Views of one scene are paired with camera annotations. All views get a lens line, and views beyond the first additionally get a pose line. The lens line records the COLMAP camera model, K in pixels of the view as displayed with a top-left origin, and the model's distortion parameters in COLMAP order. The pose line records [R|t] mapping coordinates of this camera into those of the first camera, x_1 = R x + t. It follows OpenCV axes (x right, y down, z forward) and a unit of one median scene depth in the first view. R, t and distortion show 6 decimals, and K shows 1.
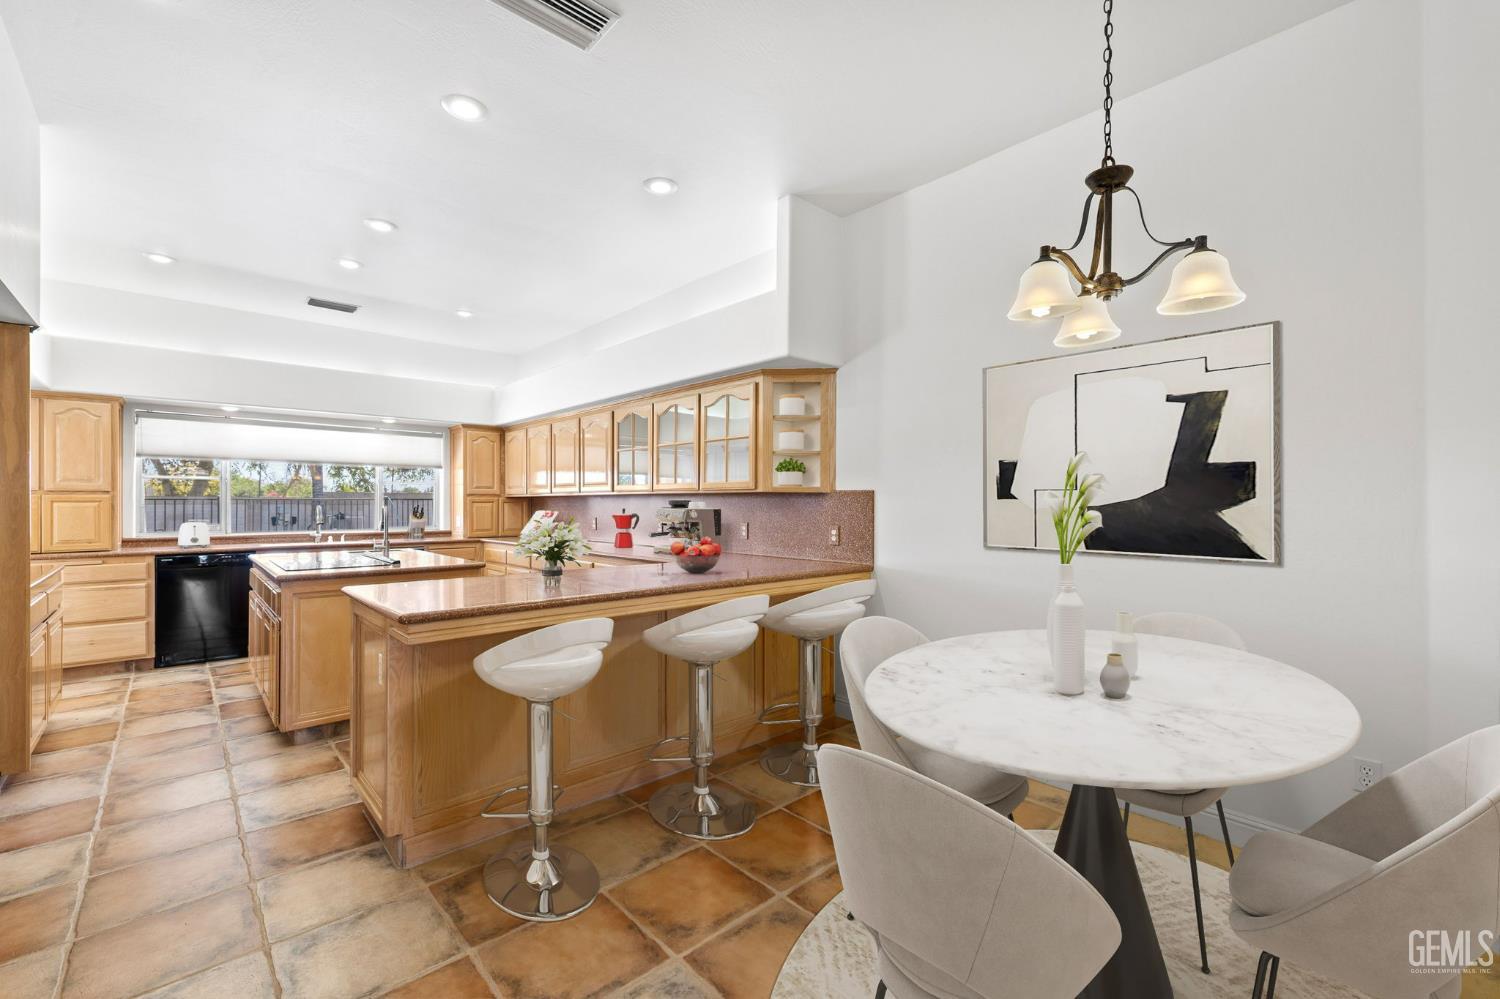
lens RADIAL K [[632.7, 0, 750.0], [0, 632.7, 499.5], [0, 0, 1]] dist [0.001798, 0.000094]
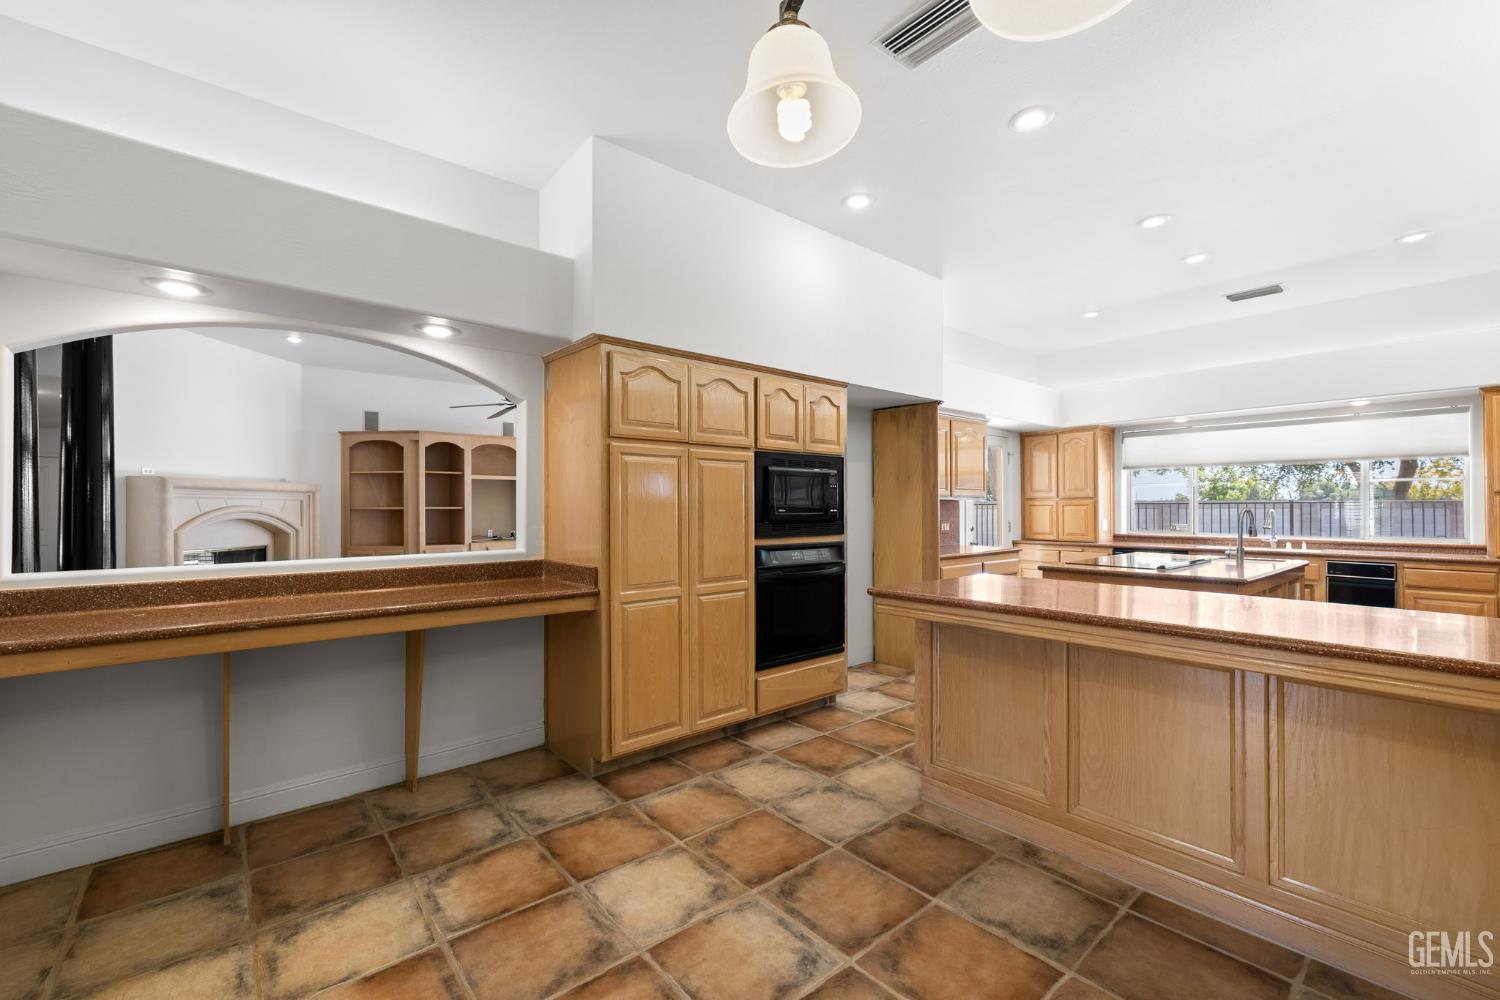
lens RADIAL K [[632.7, 0, 750.0], [0, 632.7, 500.0], [0, 0, 1]] dist [0.001798, 0.000094]
pose [[-0.040219, -0.012146, -0.999117, 0.472232], [0.006310, 0.999903, -0.012409, 0.006527], [0.999171, -0.006803, -0.040138, 0.470868]]
